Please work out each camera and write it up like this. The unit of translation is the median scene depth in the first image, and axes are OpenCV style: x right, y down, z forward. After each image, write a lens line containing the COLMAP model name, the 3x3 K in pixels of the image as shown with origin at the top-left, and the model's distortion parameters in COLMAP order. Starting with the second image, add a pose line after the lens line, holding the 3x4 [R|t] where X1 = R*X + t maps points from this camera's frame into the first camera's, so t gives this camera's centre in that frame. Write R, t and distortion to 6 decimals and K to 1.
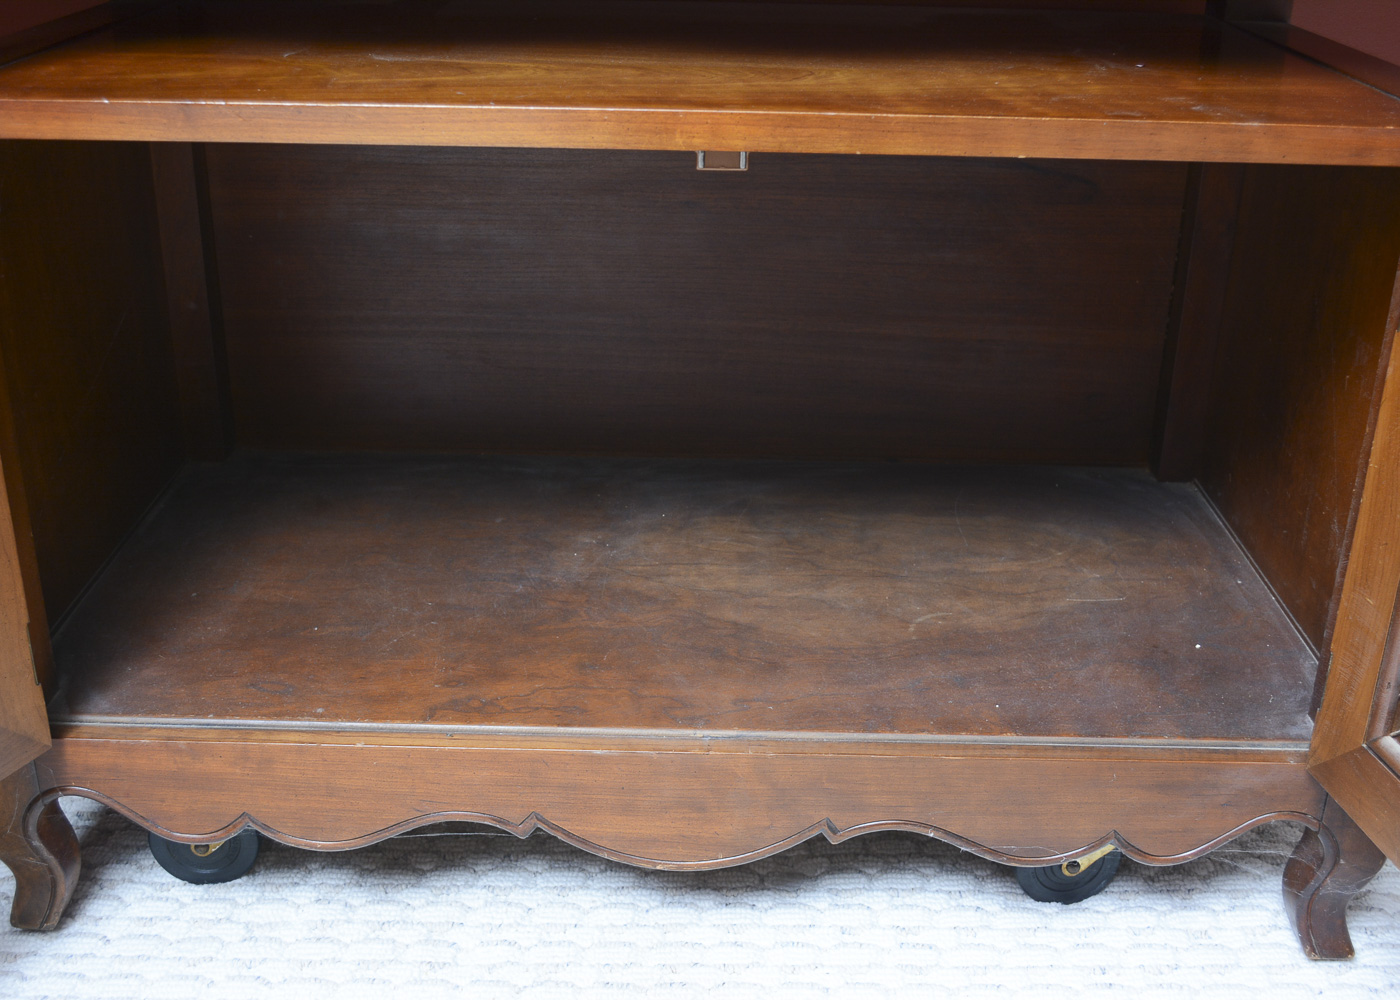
lens RADIAL K [[1550.3, 0, 702.0], [0, 1550.3, 502.8], [0, 0, 1]] dist [-0.056231, 0.000000]
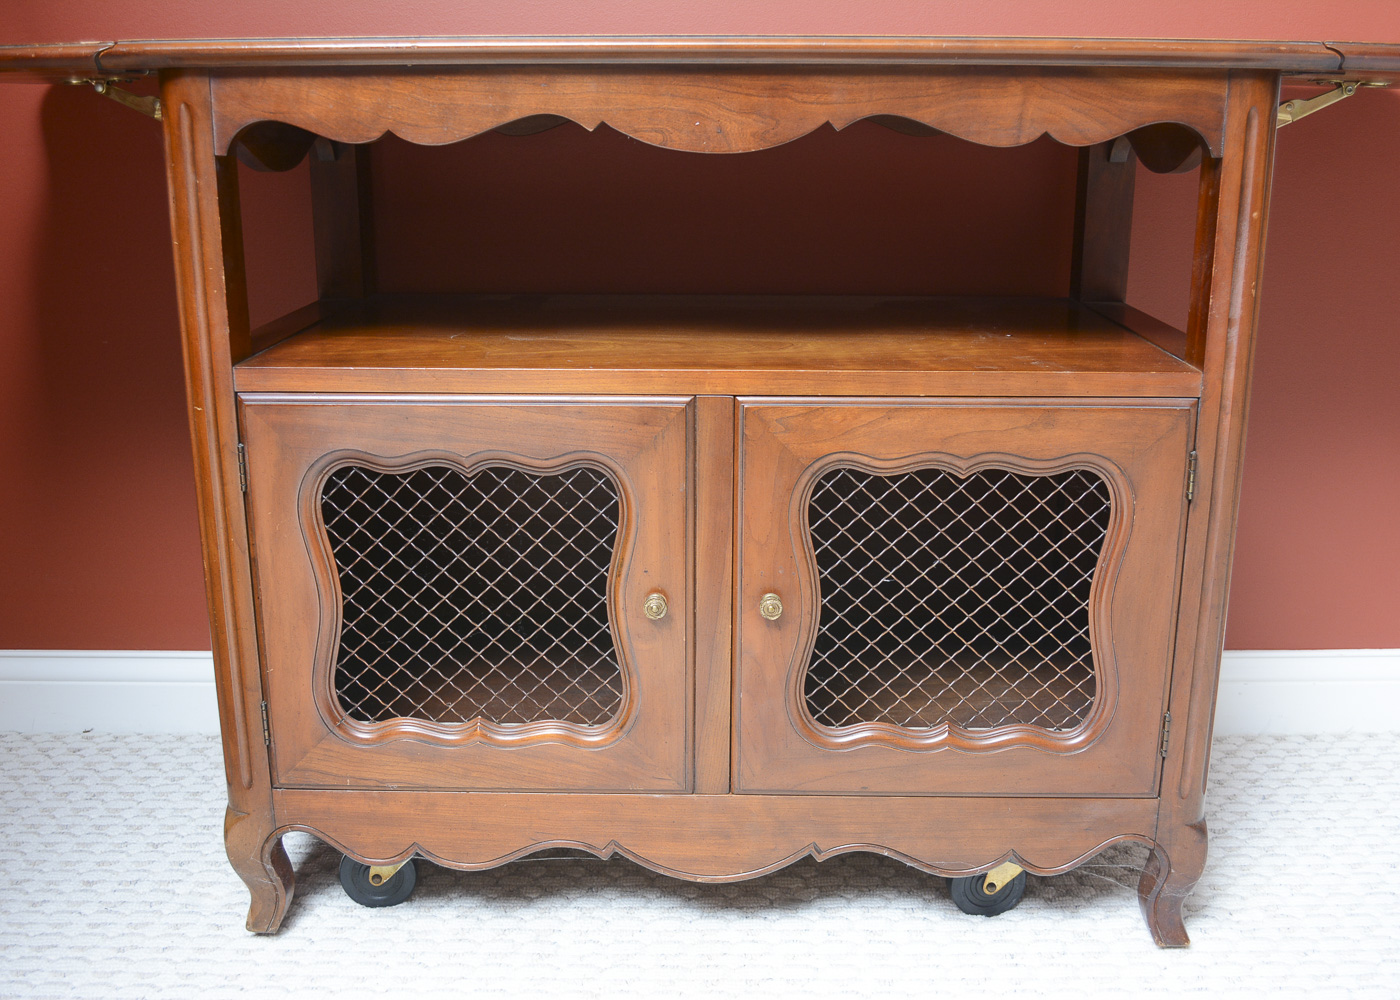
lens RADIAL K [[1375.4, 0, 693.4], [0, 1375.4, 521.3], [0, 0, 1]] dist [-0.059163, 0.000000]
pose [[0.999596, -0.012051, -0.025749, 0.004038], [0.008450, 0.990725, -0.135620, 0.072094], [0.027144, 0.135348, 0.990426, -0.297982]]
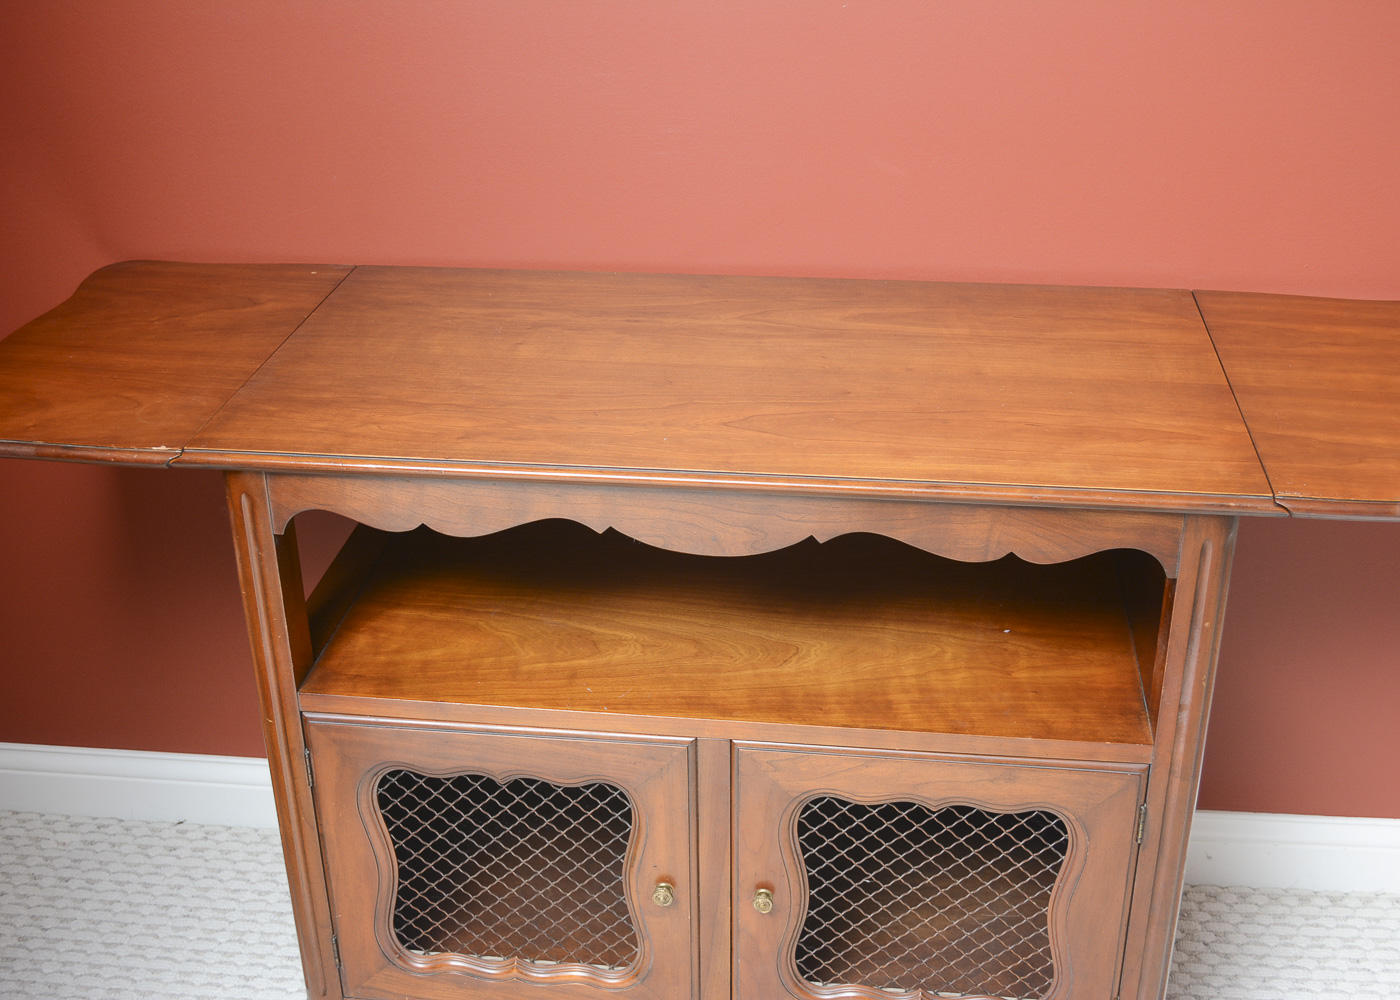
lens RADIAL K [[1638.4, 0, 691.0], [0, 1638.4, 498.3], [0, 0, 1]] dist [-0.038431, 0.000000]
pose [[0.991616, 0.025162, -0.126750, 0.156794], [-0.018254, 0.998299, 0.055370, -0.476705], [0.127928, -0.052592, 0.990388, -0.682681]]
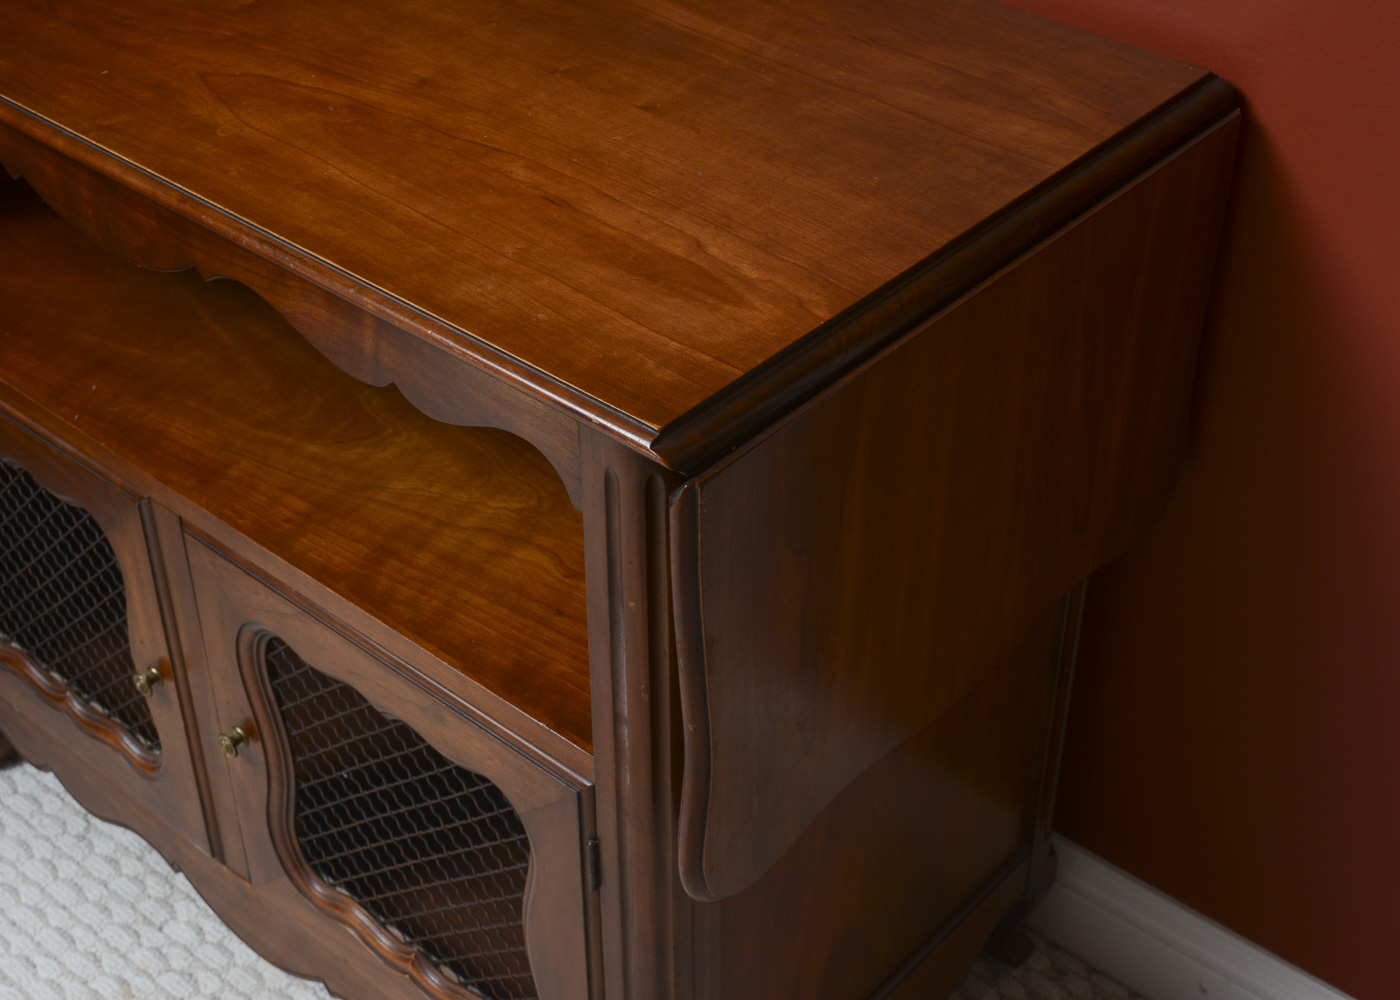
lens RADIAL K [[2011.2, 0, 698.2], [0, 2011.2, 498.9], [0, 0, 1]] dist [-0.031235, 0.000000]
pose [[0.753652, 0.375440, -0.539494, 0.958442], [-0.240313, 0.921373, 0.305486, -0.663157], [0.611767, -0.100582, 0.784617, -0.030764]]
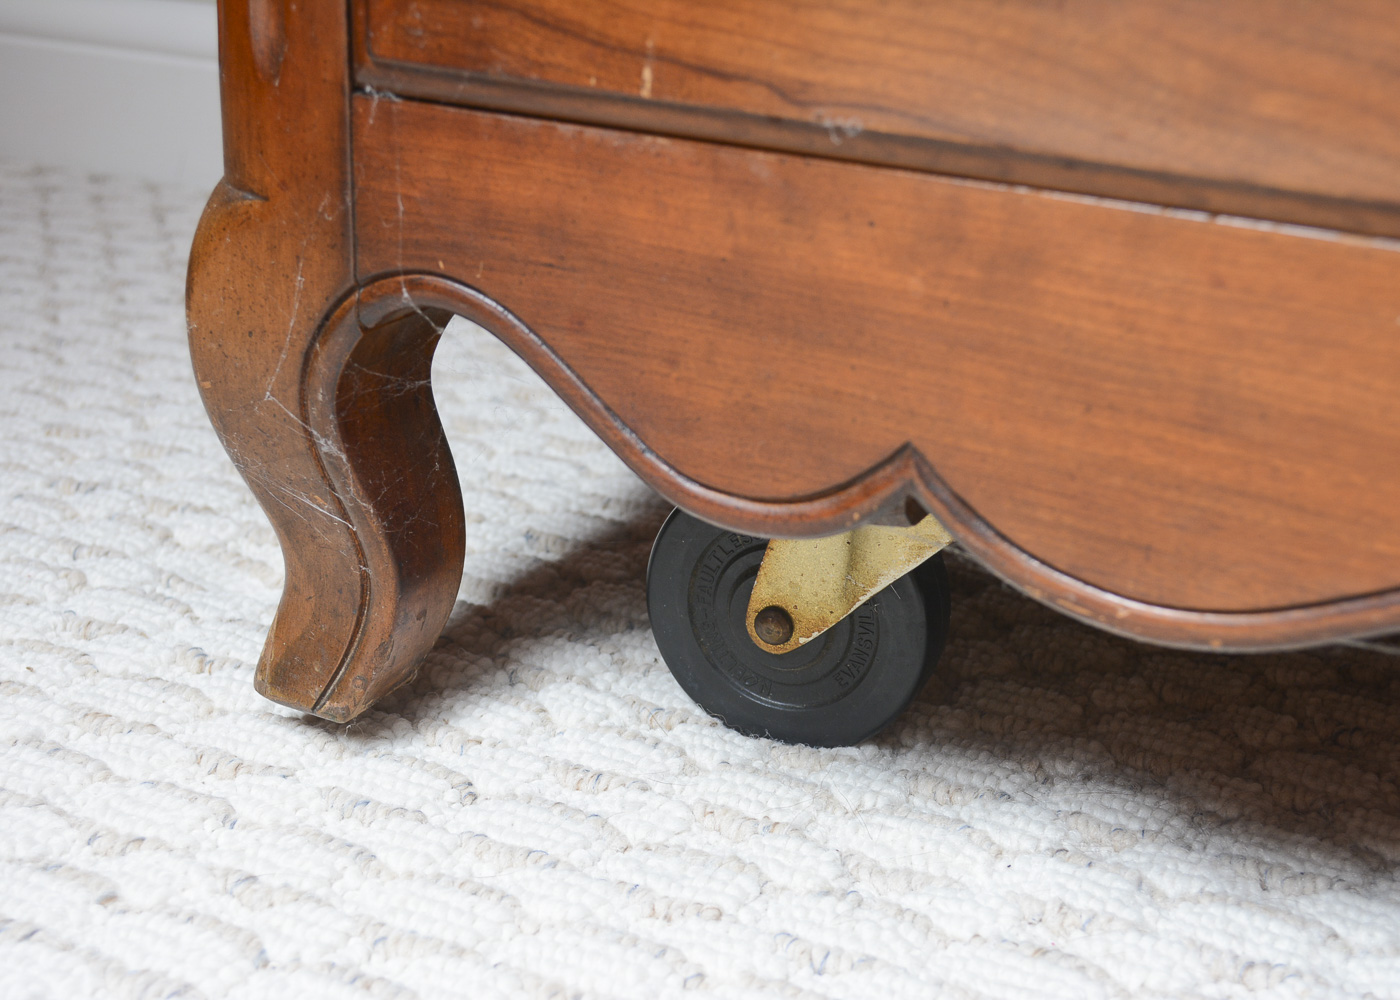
lens RADIAL K [[2011.2, 0, 694.6], [0, 2011.2, 499.1], [0, 0, 1]] dist [-0.031235, 0.000000]
pose [[0.887210, 0.185798, -0.422300, -0.153888], [-0.204444, 0.978877, 0.001155, 0.204690], [0.413595, 0.085312, 0.906455, 0.581403]]
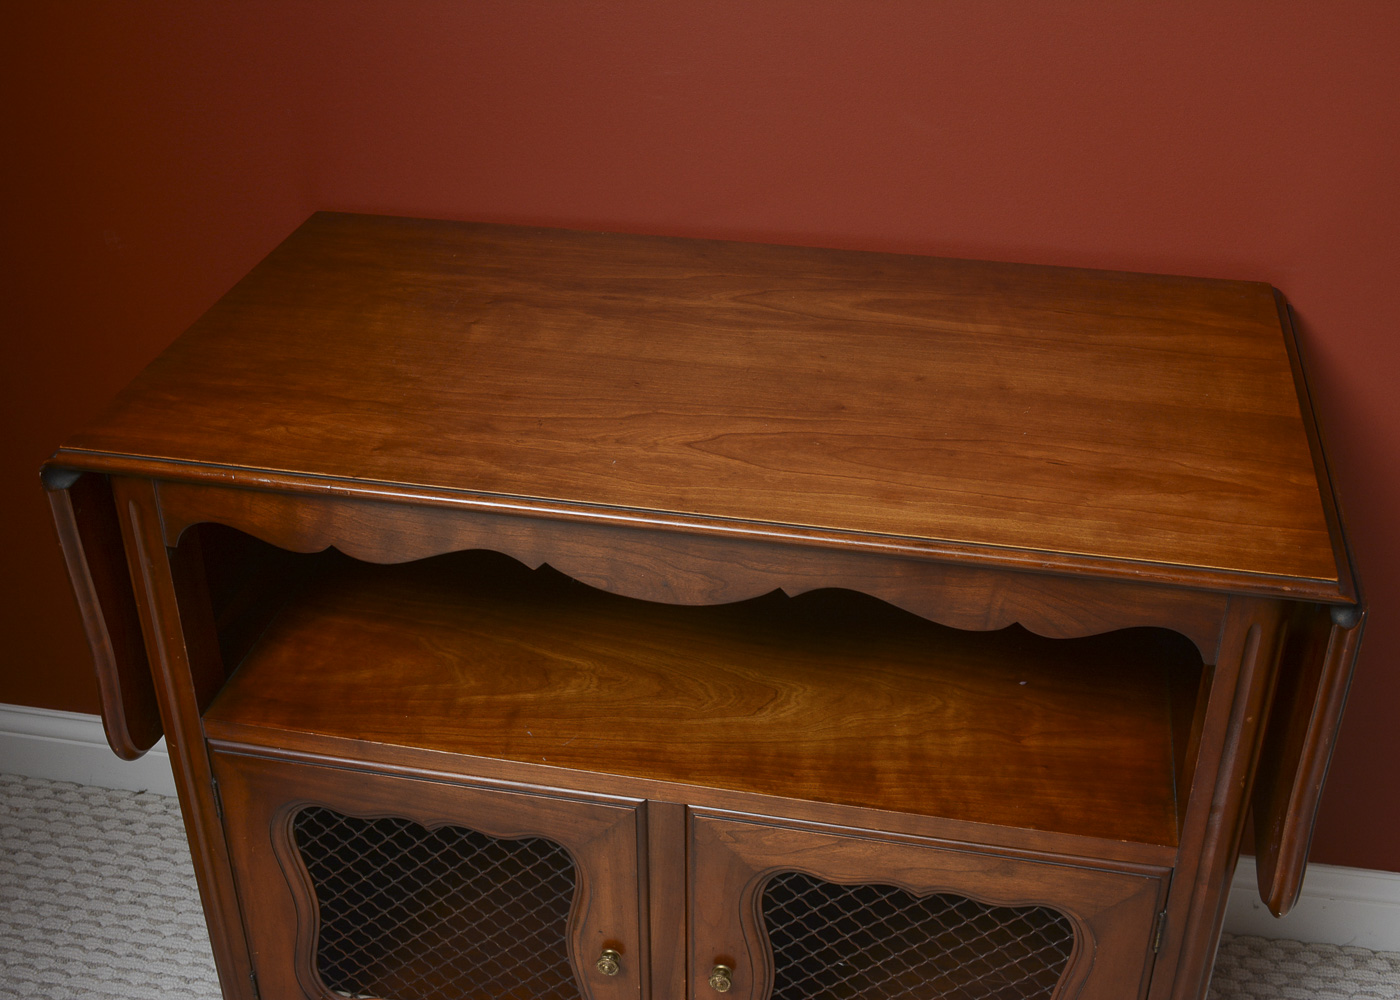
lens RADIAL K [[1638.4, 0, 697.6], [0, 1638.4, 497.3], [0, 0, 1]] dist [-0.038431, 0.000000]
pose [[0.980621, 0.081003, -0.178387, 0.228235], [-0.057689, 0.989541, 0.132211, -0.584504], [0.187231, -0.119358, 0.975038, -0.438269]]
